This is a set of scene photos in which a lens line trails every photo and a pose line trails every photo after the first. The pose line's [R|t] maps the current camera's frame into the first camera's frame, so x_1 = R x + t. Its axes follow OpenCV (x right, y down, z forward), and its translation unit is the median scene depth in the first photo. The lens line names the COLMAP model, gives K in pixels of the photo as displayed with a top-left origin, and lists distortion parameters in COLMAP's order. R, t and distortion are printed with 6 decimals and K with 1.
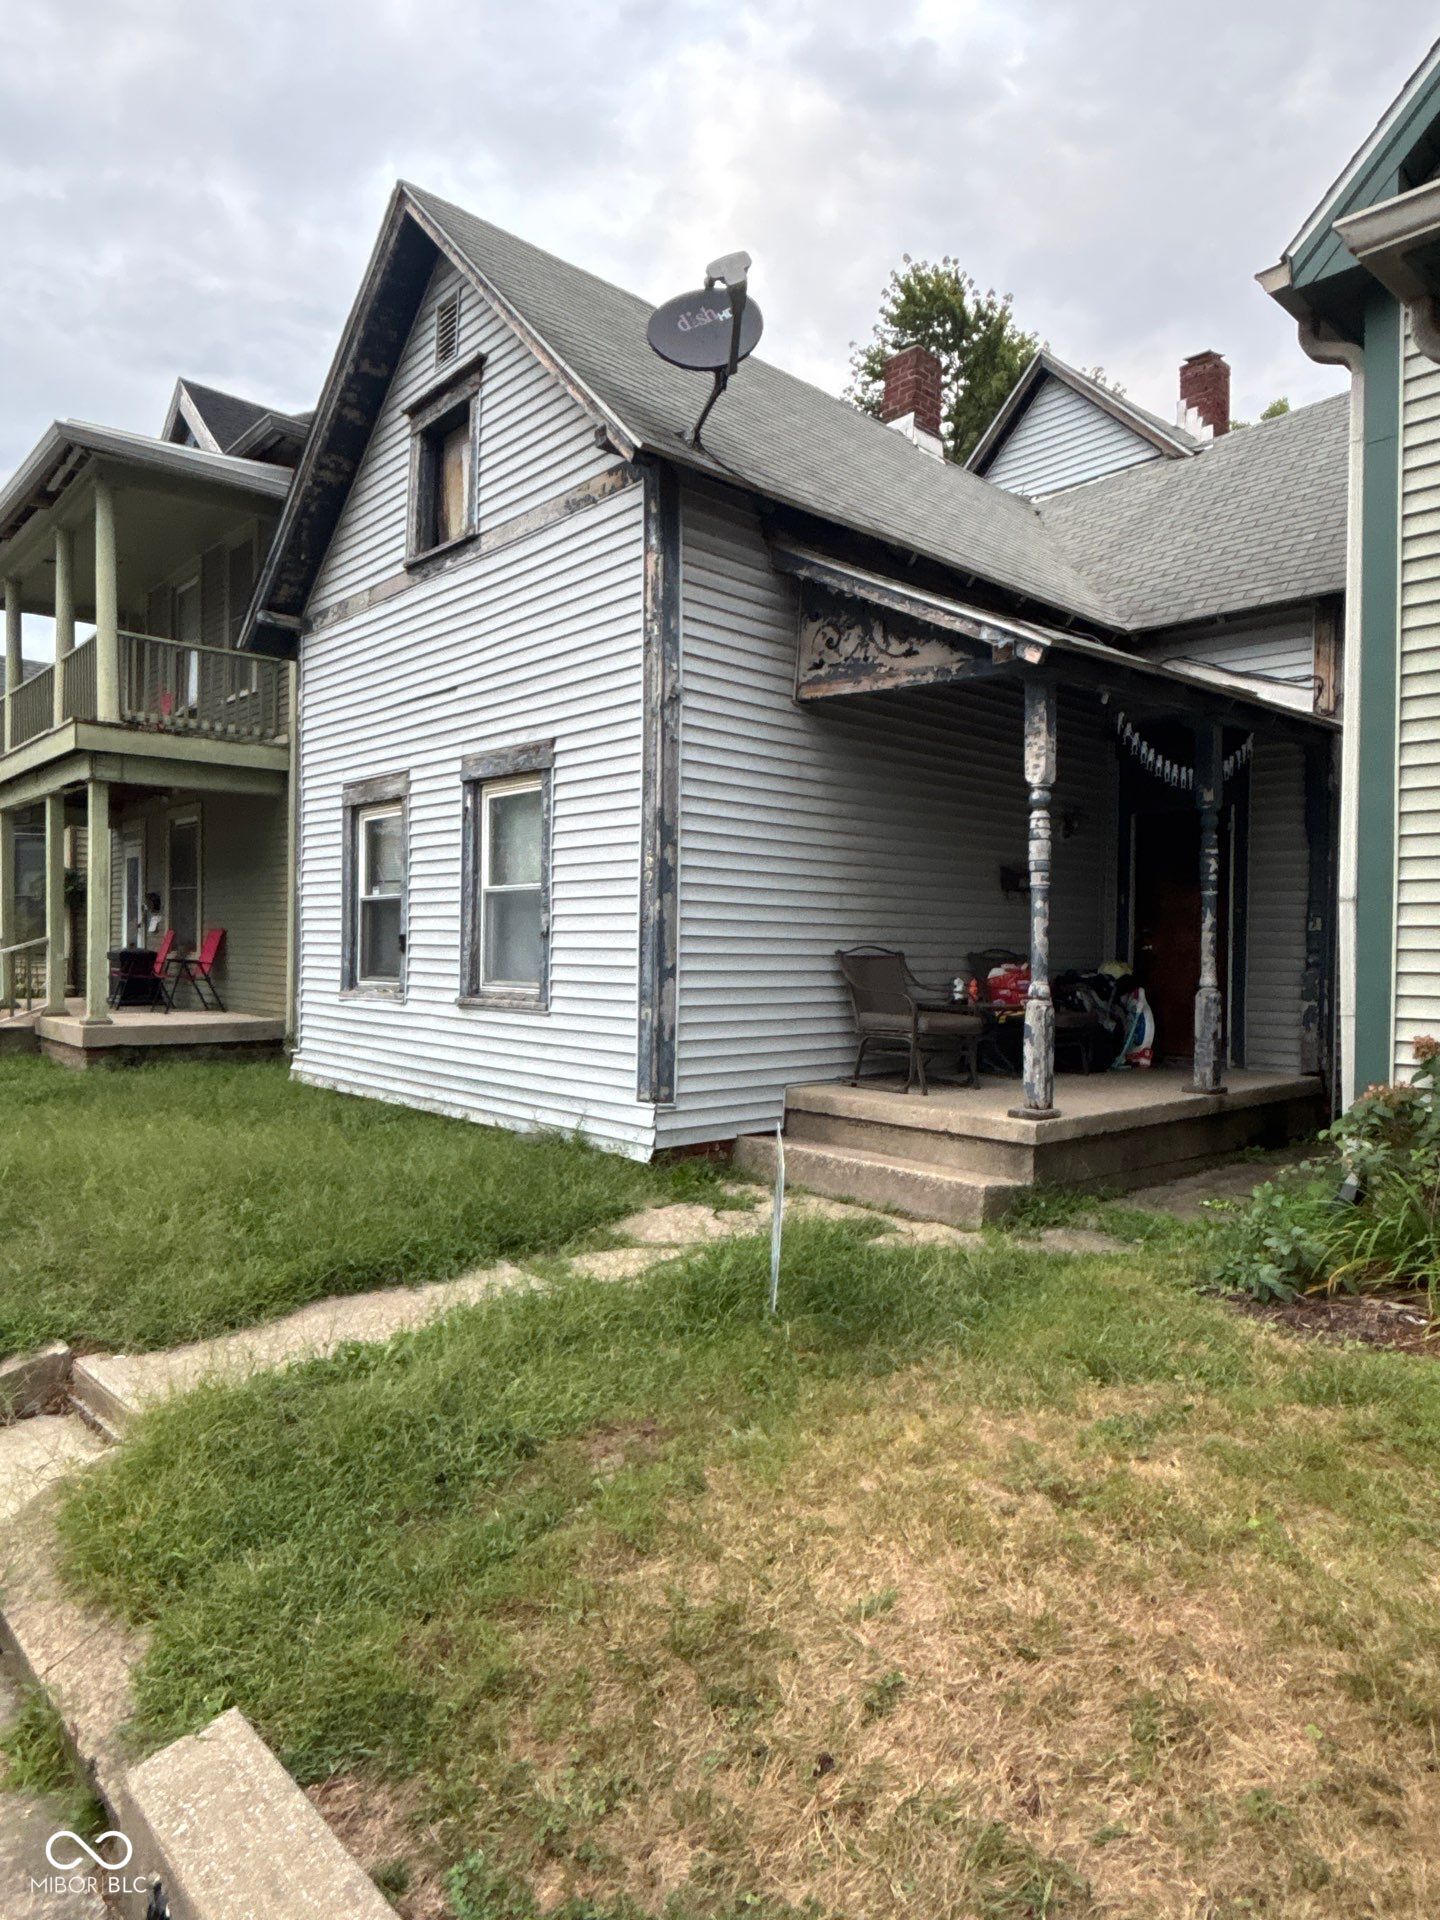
lens RADIAL K [[1156.0, 0, 724.9], [0, 1156.0, 959.2], [0, 0, 1]] dist [0.081866, -0.150169]
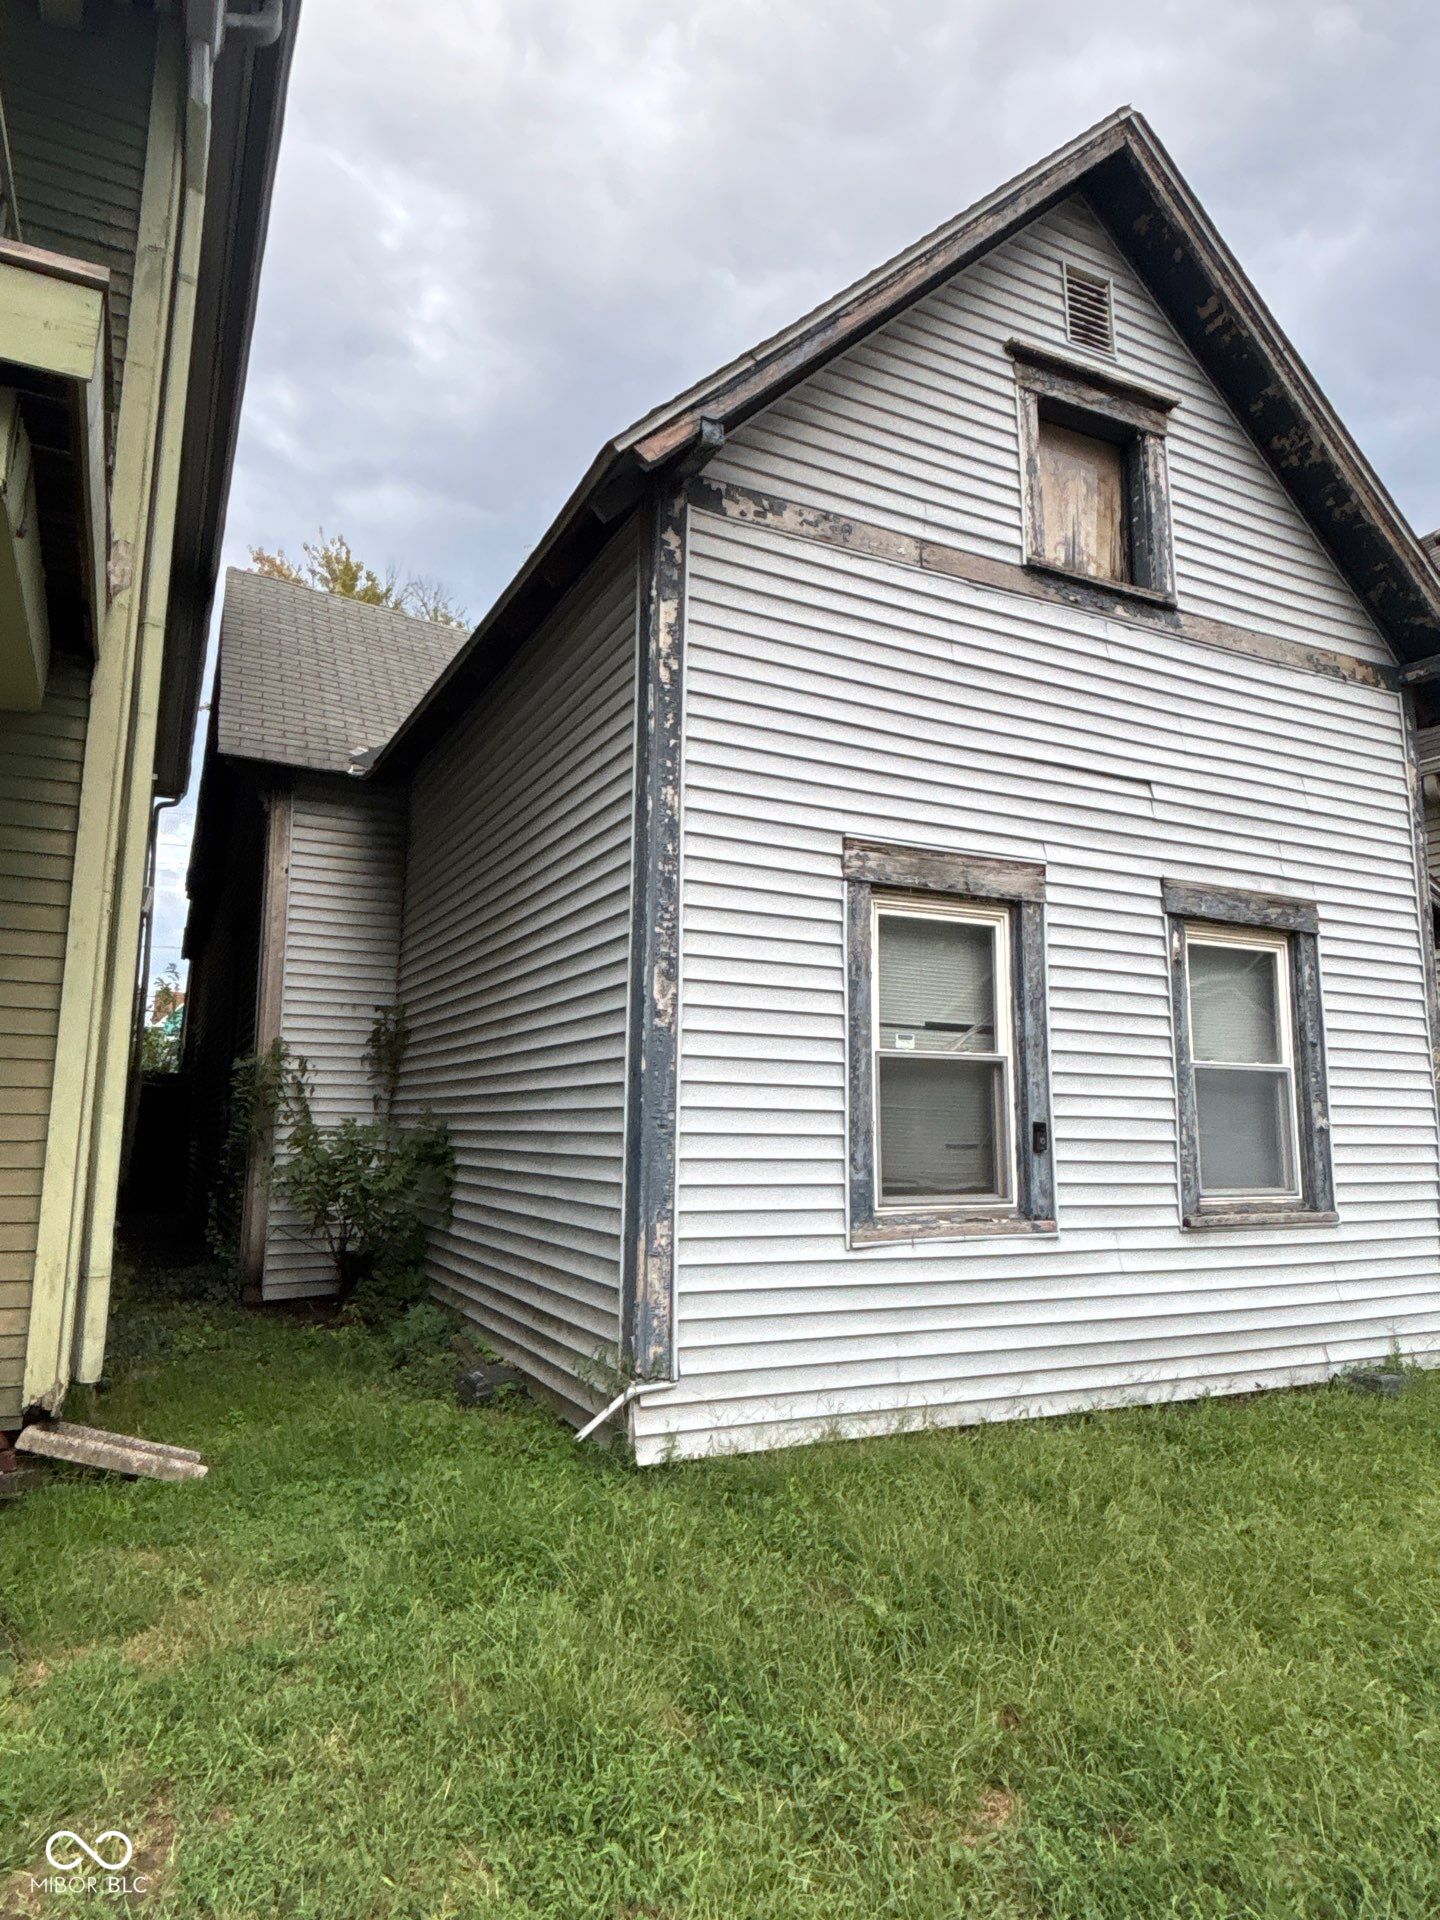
lens RADIAL K [[1156.0, 0, 724.9], [0, 1156.0, 959.2], [0, 0, 1]] dist [0.081866, -0.150169]
pose [[0.283022, 0.129684, 0.950305, -1.097444], [-0.000382, 0.990832, -0.135101, -0.028283], [-0.959113, 0.037873, 0.280477, 1.174889]]
